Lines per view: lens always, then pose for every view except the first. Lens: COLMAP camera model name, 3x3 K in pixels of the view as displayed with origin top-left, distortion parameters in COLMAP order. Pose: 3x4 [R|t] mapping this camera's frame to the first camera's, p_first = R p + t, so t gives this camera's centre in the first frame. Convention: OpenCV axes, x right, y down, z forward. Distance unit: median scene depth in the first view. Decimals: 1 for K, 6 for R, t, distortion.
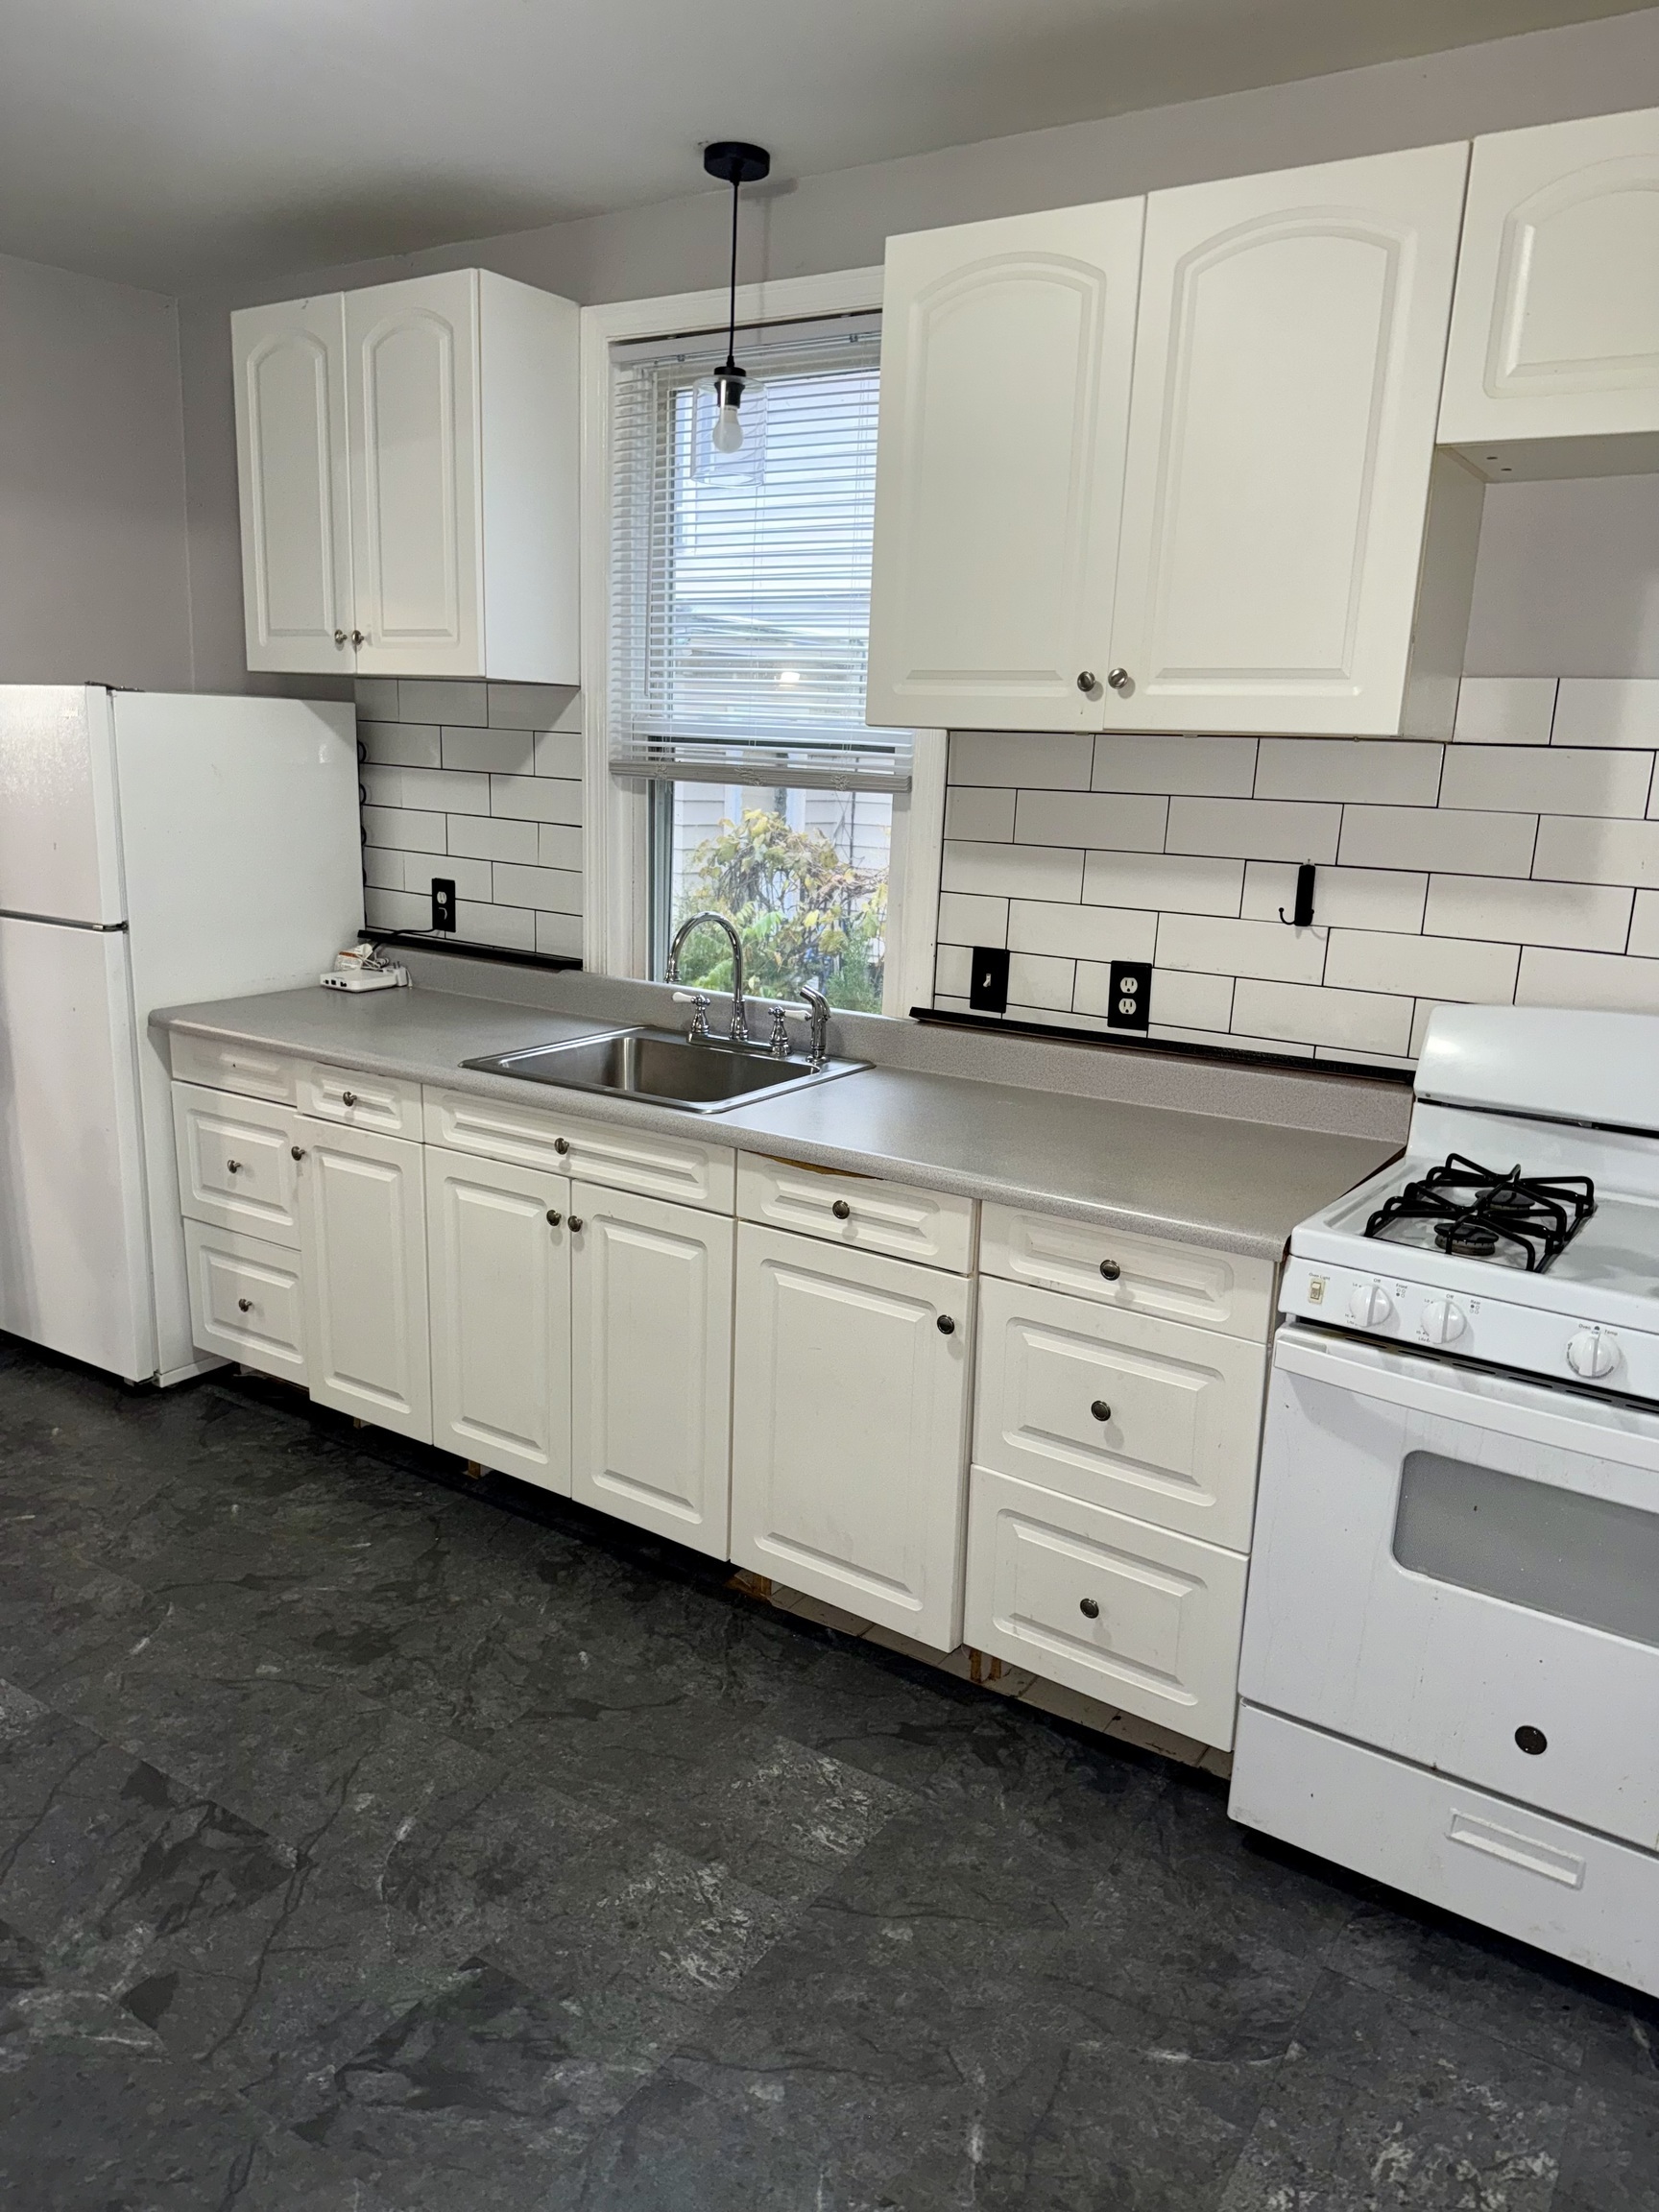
lens RADIAL K [[1559.5, 0, 797.5], [0, 1559.5, 1101.0], [0, 0, 1]] dist [0.061298, -0.078085]
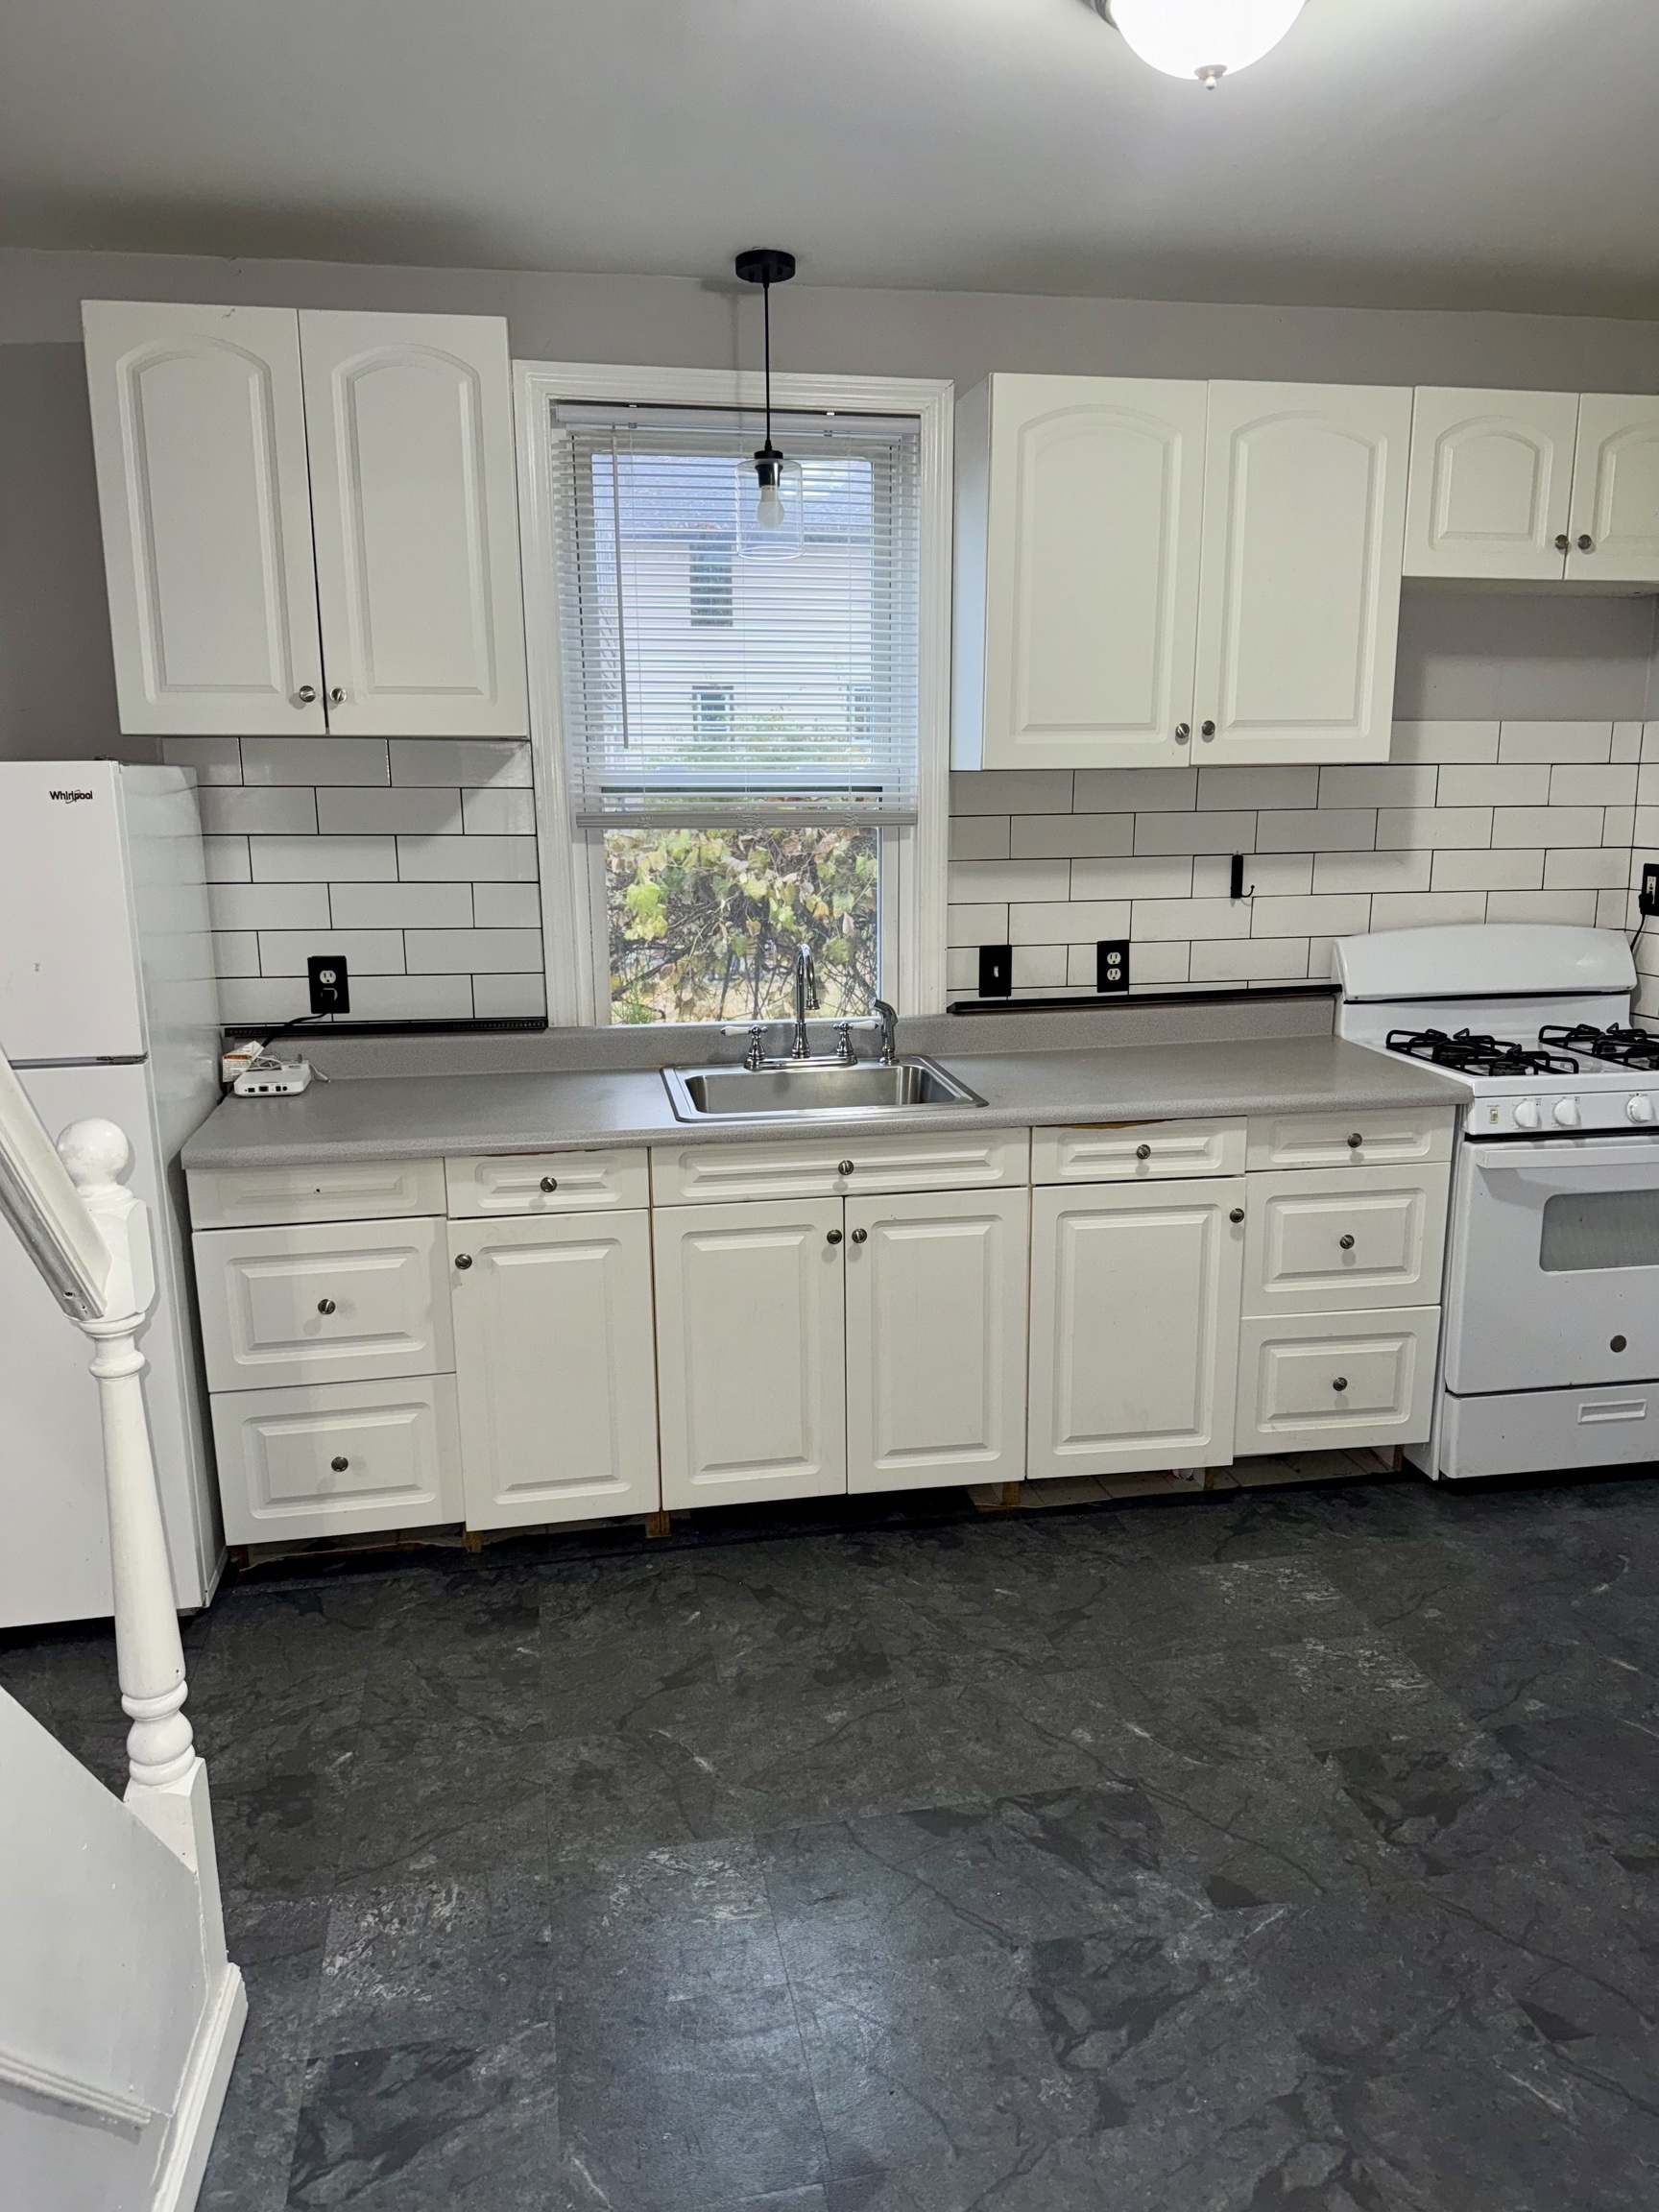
lens RADIAL K [[1557.5, 0, 829.5], [0, 1557.5, 1106.0], [0, 0, 1]] dist [0.120173, -0.213637]
pose [[0.717271, -0.187738, 0.671026, -0.865047], [0.188692, 0.979371, 0.072309, -0.092377], [-0.670759, 0.074752, 0.737899, 0.197817]]
